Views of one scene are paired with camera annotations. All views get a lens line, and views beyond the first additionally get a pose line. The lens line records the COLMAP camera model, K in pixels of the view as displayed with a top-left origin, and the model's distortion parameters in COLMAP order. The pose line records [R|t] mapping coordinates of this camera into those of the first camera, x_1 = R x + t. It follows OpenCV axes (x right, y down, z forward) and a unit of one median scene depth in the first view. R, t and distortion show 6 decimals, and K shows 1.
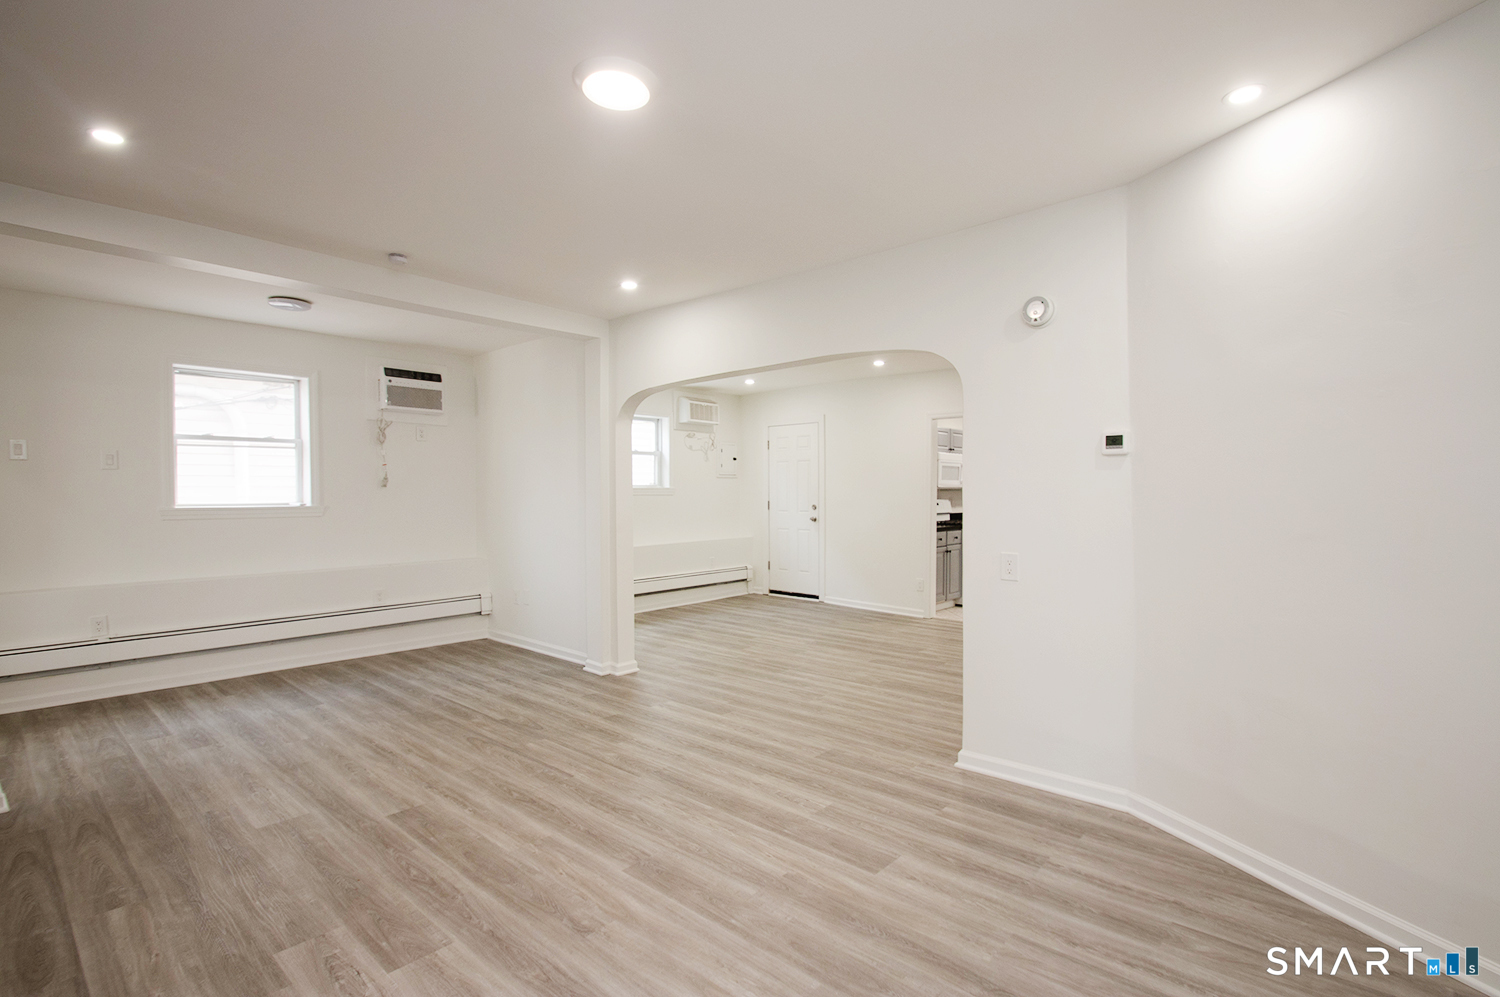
lens RADIAL K [[713.6, 0, 750.0], [0, 713.6, 498.5], [0, 0, 1]] dist [-0.001158, -0.012403]
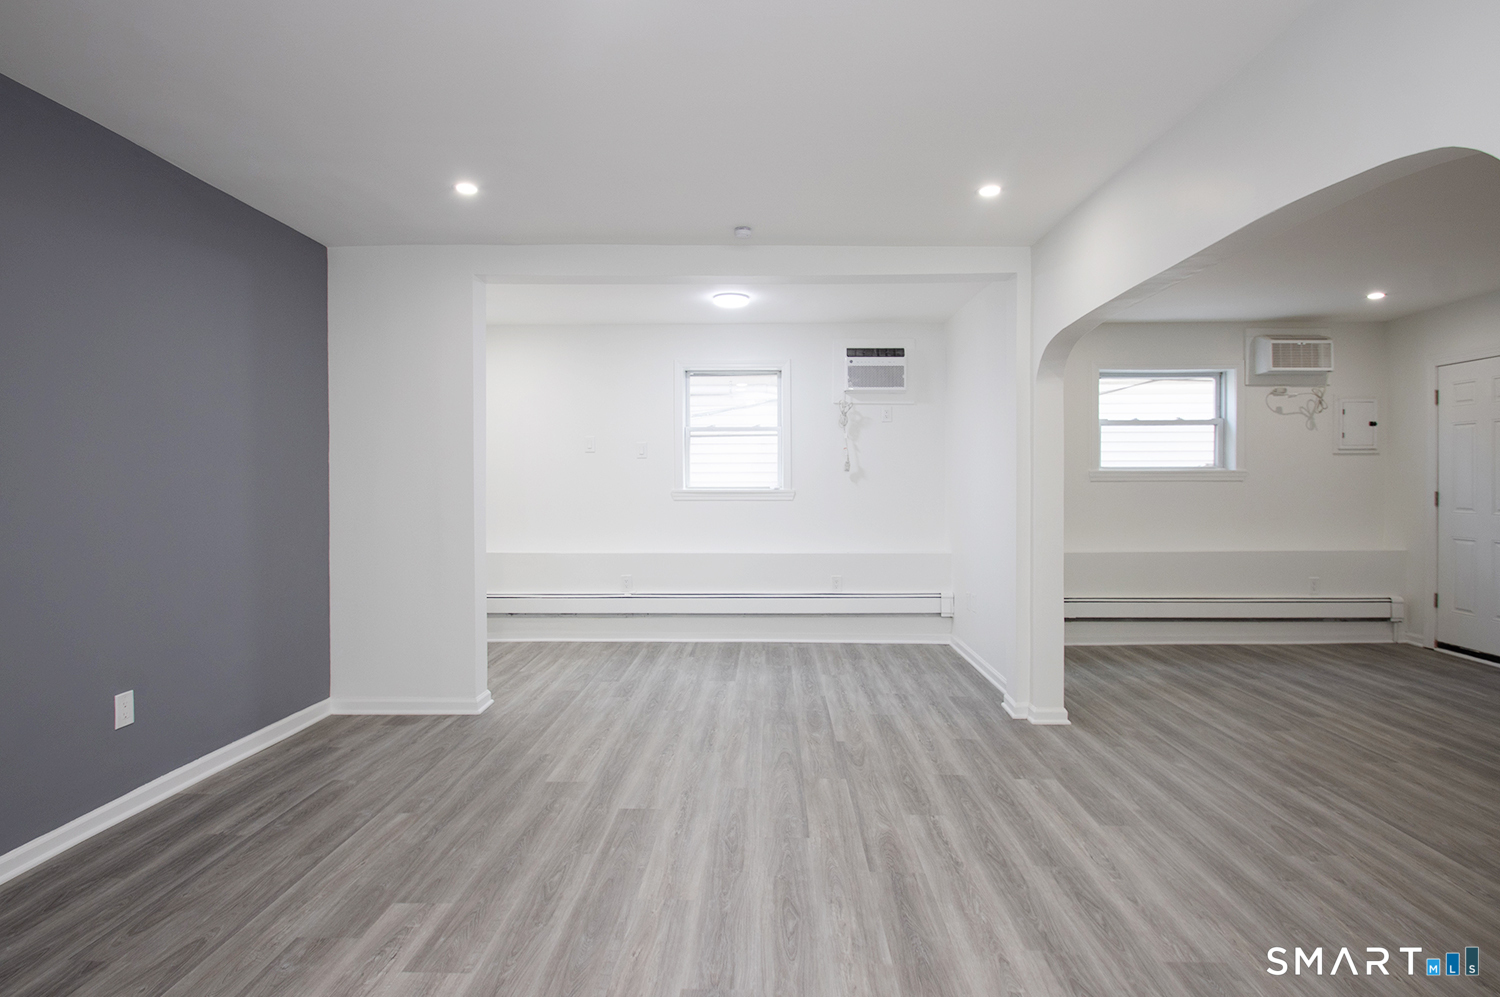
lens RADIAL K [[758.5, 0, 750.5], [0, 758.5, 483.8], [0, 0, 1]] dist [0.001949, -0.009825]
pose [[0.647910, 0.006208, -0.761692, 0.233226], [-0.007386, 0.999971, 0.001868, -0.000014], [0.761681, 0.004415, 0.647937, 0.278587]]
